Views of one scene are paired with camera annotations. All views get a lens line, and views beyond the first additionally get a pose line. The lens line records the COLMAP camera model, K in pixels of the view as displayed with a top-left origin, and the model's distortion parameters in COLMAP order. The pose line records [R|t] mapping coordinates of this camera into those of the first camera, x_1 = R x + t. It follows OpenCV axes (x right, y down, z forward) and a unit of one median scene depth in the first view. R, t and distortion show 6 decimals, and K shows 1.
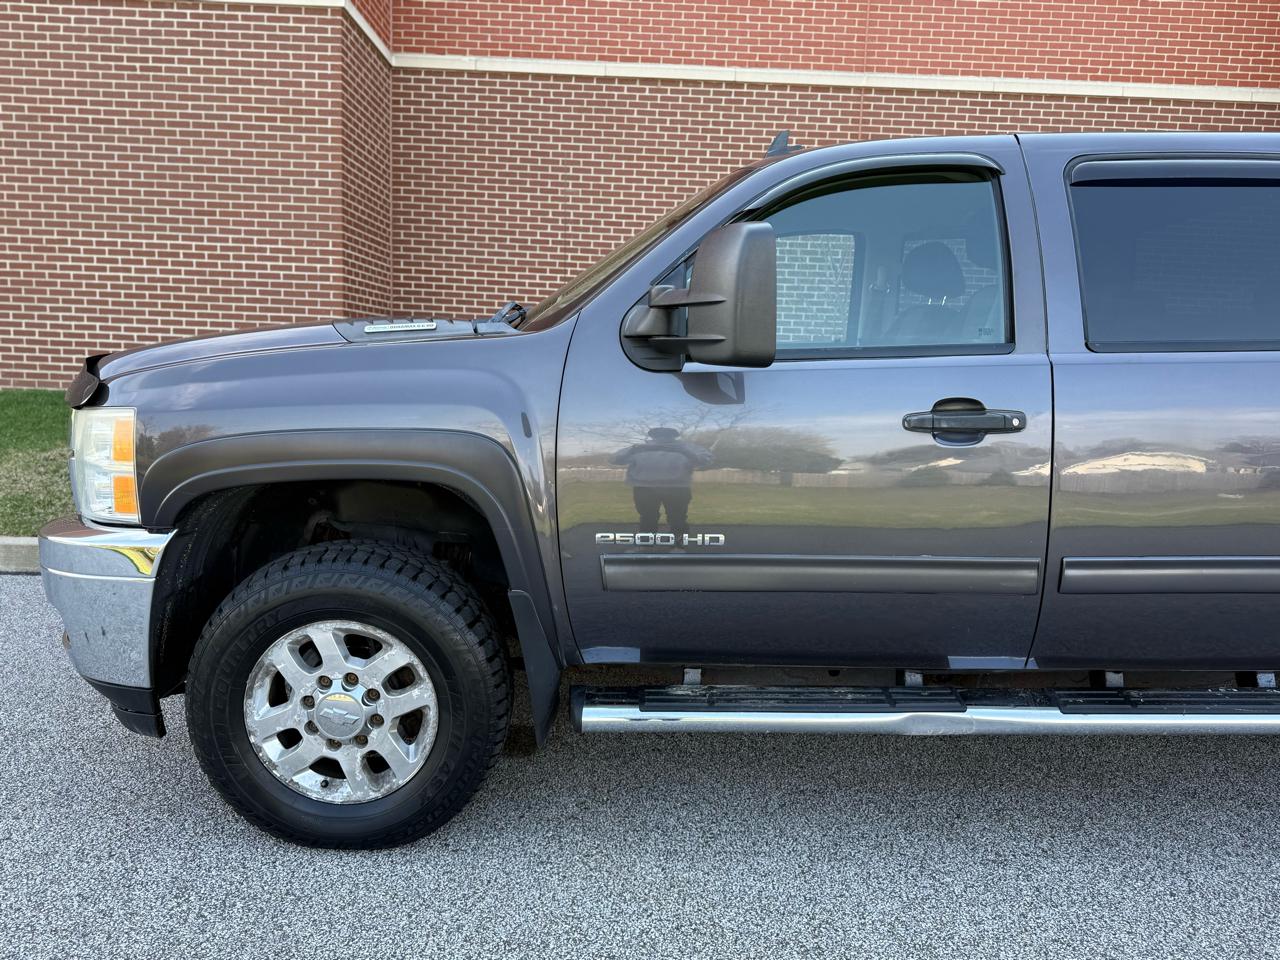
lens RADIAL K [[934.8, 0, 641.3], [0, 934.8, 480.0], [0, 0, 1]] dist [0.025765, -0.025419]
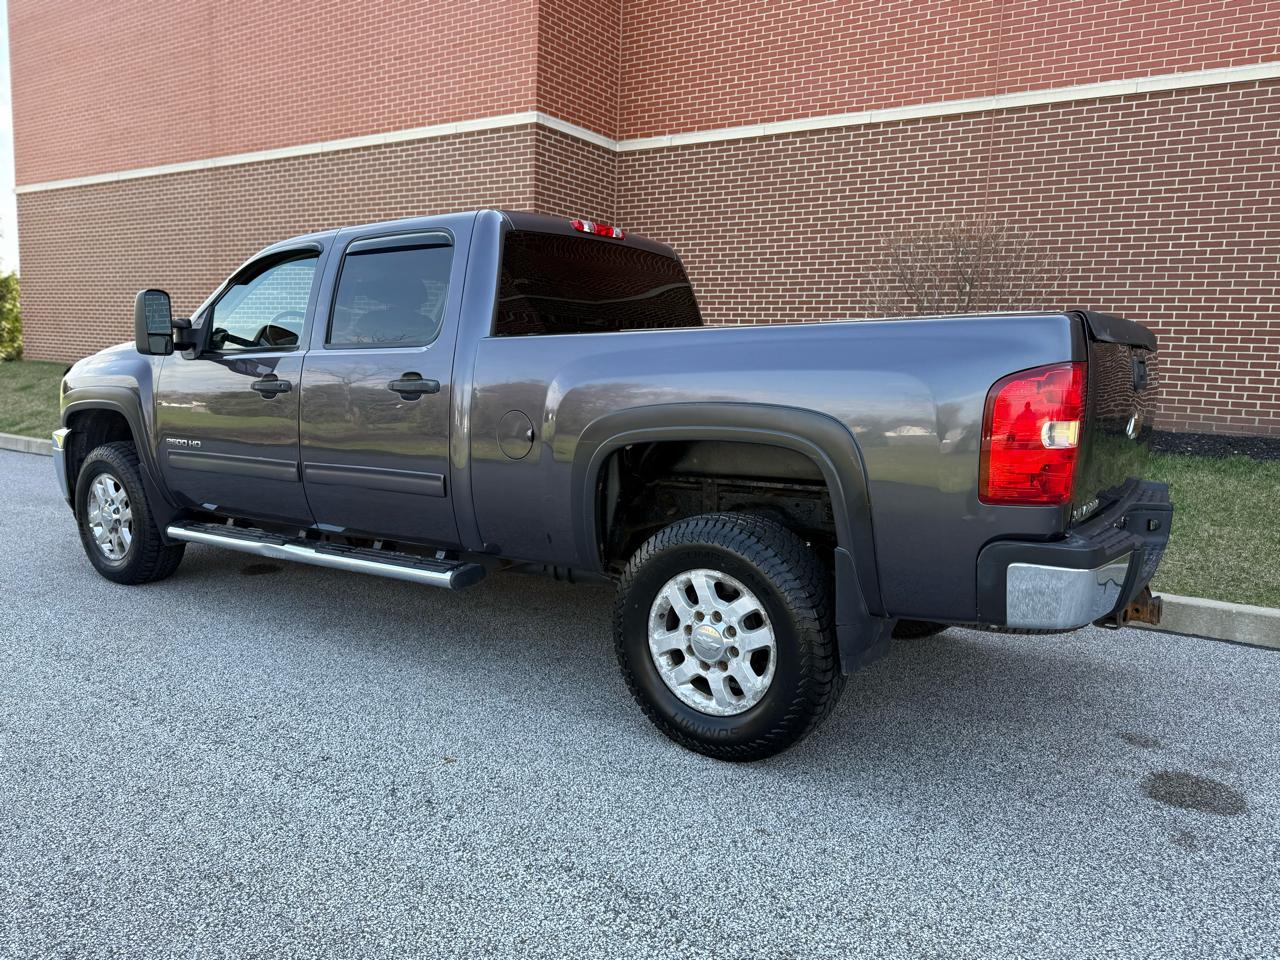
lens RADIAL K [[928.4, 0, 640.0], [0, 928.4, 480.0], [0, 0, 1]] dist [0.083204, -0.139102]
pose [[0.825263, 0.066080, -0.560869, 0.518478], [-0.084341, 0.996414, -0.006705, 0.019253], [0.558415, 0.052838, 0.827877, -0.032858]]
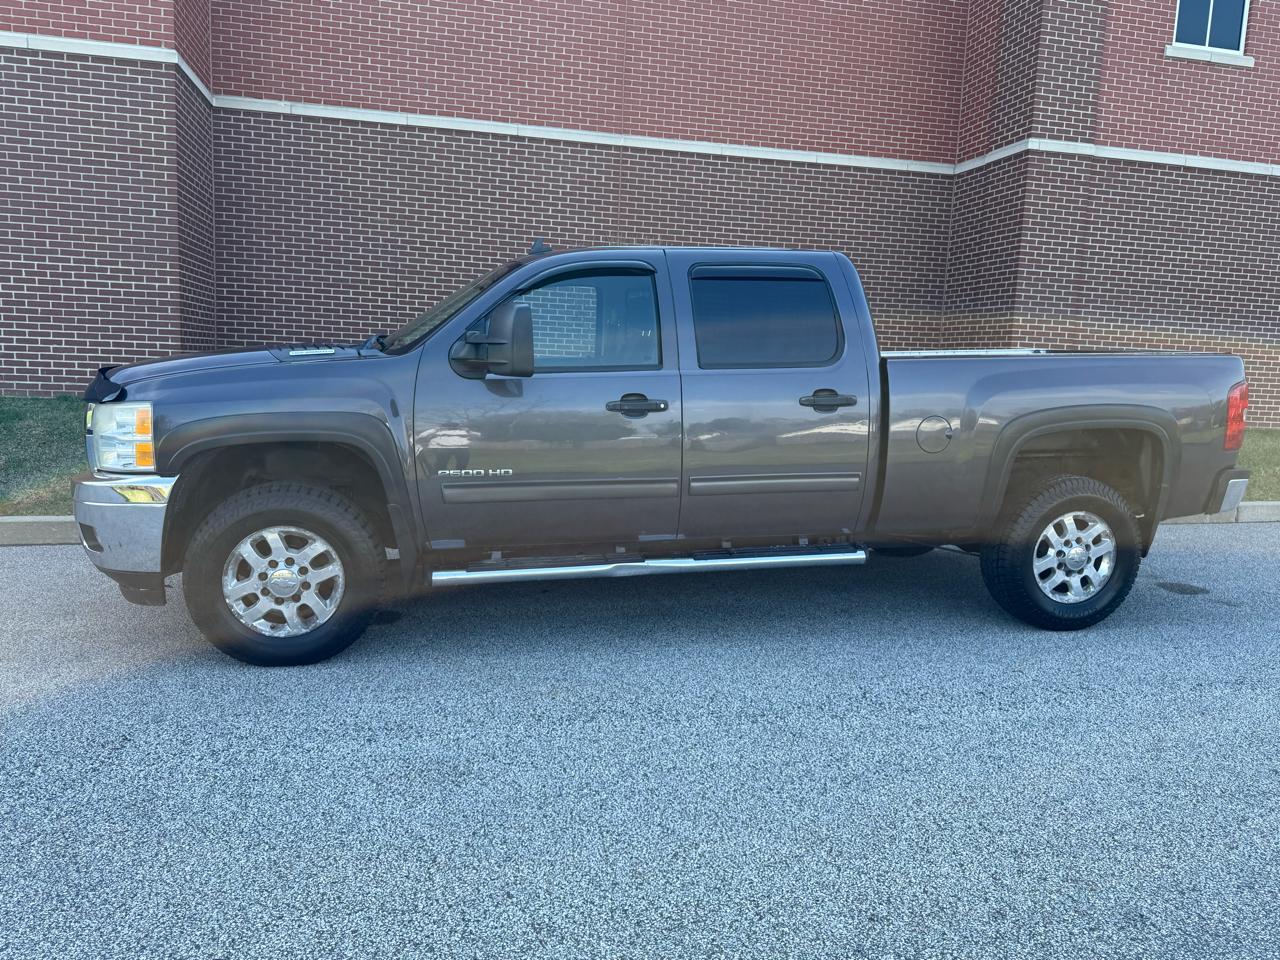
lens RADIAL K [[918.6, 0, 641.5], [0, 918.6, 477.6], [0, 0, 1]] dist [0.113589, -0.211426]
pose [[0.976779, -0.027200, 0.212515, -0.011504], [0.027698, 0.999616, 0.000638, 0.020828], [-0.212451, 0.005263, 0.977158, -0.206858]]
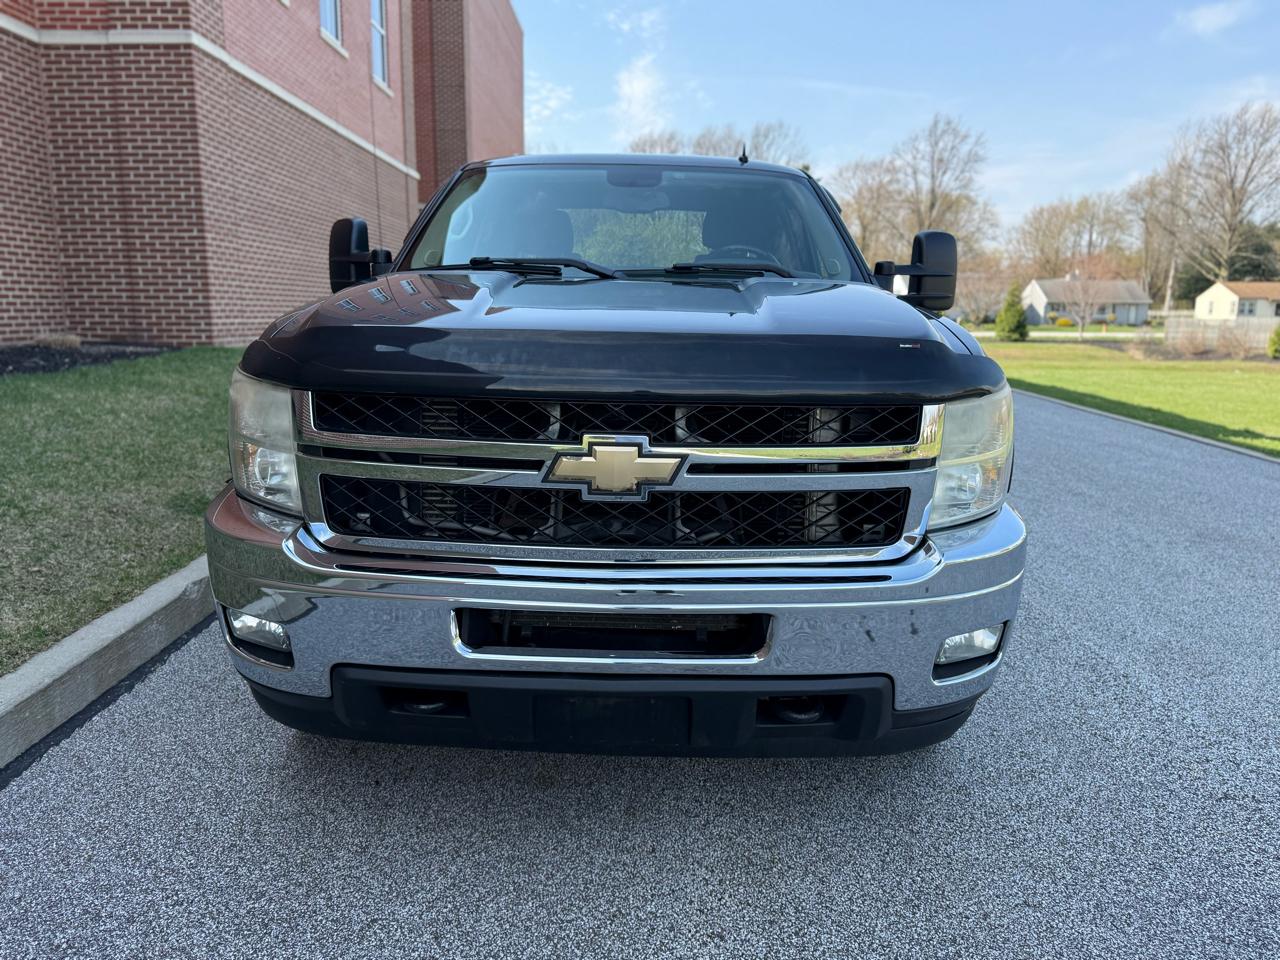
lens RADIAL K [[931.2, 0, 640.7], [0, 931.2, 475.2], [0, 0, 1]] dist [0.008108, -0.009461]
pose [[0.015041, -0.214411, 0.976628, -0.397652], [0.131875, 0.968631, 0.210625, -0.061342], [-0.991152, 0.125625, 0.042845, 0.348799]]
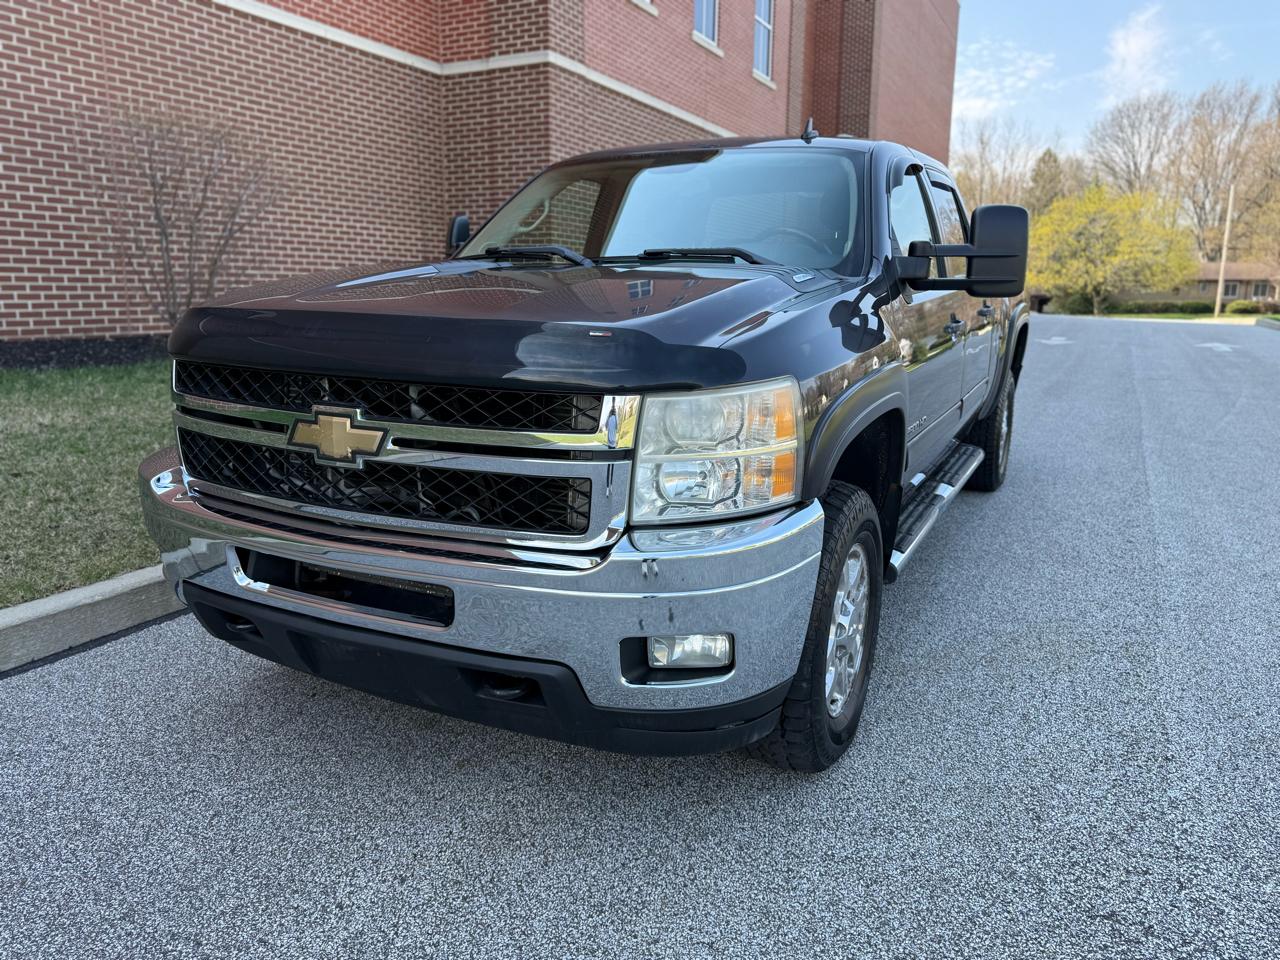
lens RADIAL K [[931.2, 0, 640.7], [0, 931.2, 475.2], [0, 0, 1]] dist [0.008108, -0.009461]
pose [[0.458731, -0.204526, 0.864717, -0.361566], [0.131550, 0.978058, 0.161547, -0.037525], [-0.878784, 0.039647, 0.475570, 0.183813]]
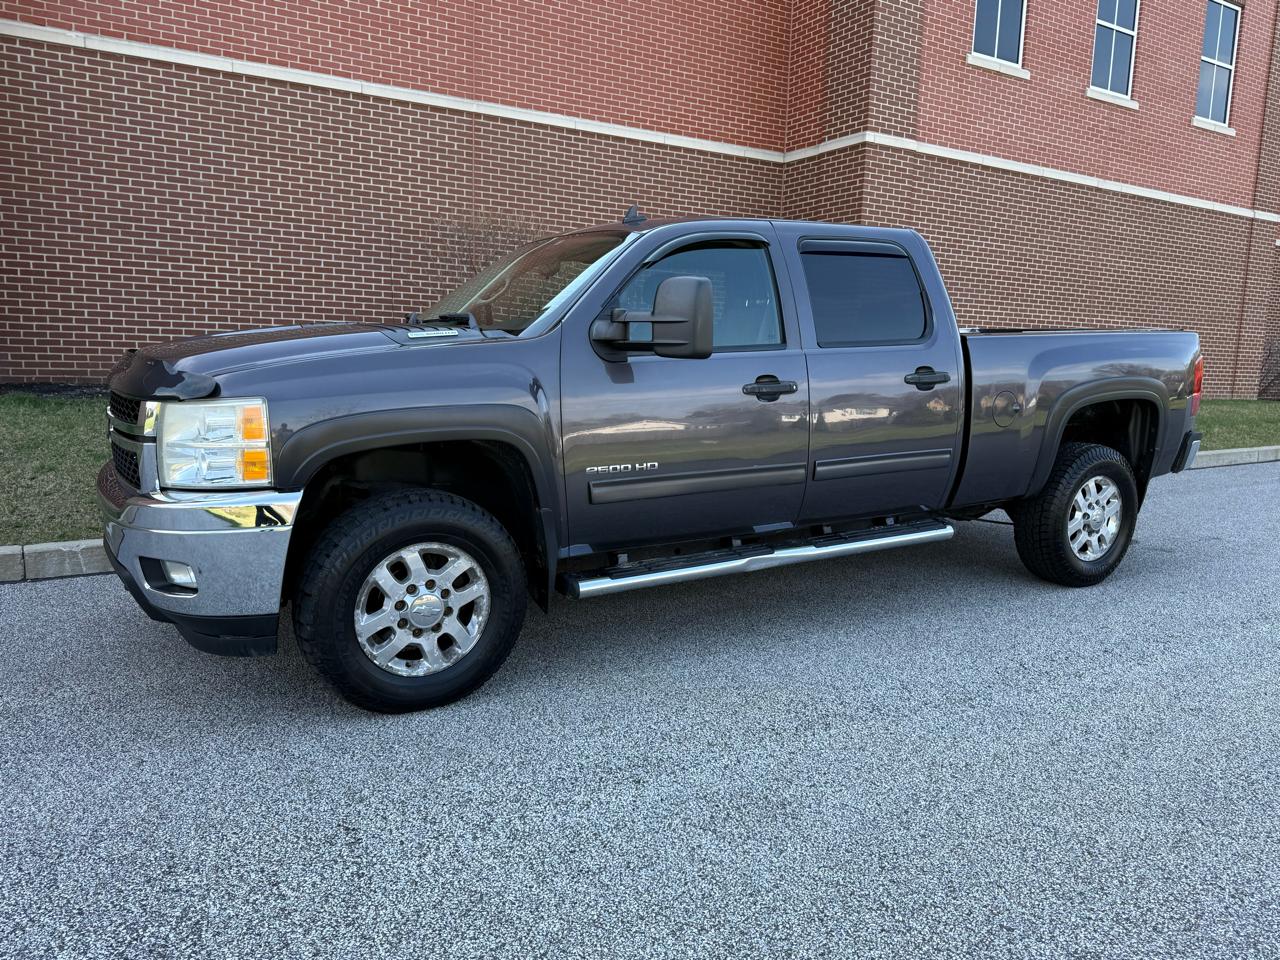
lens RADIAL K [[924.6, 0, 641.7], [0, 924.6, 483.9], [0, 0, 1]] dist [0.017749, -0.016985]
pose [[0.865259, -0.083739, 0.494281, -0.190039], [0.073036, 0.996487, 0.040969, 0.007325], [-0.495976, 0.000651, 0.868336, -0.098683]]
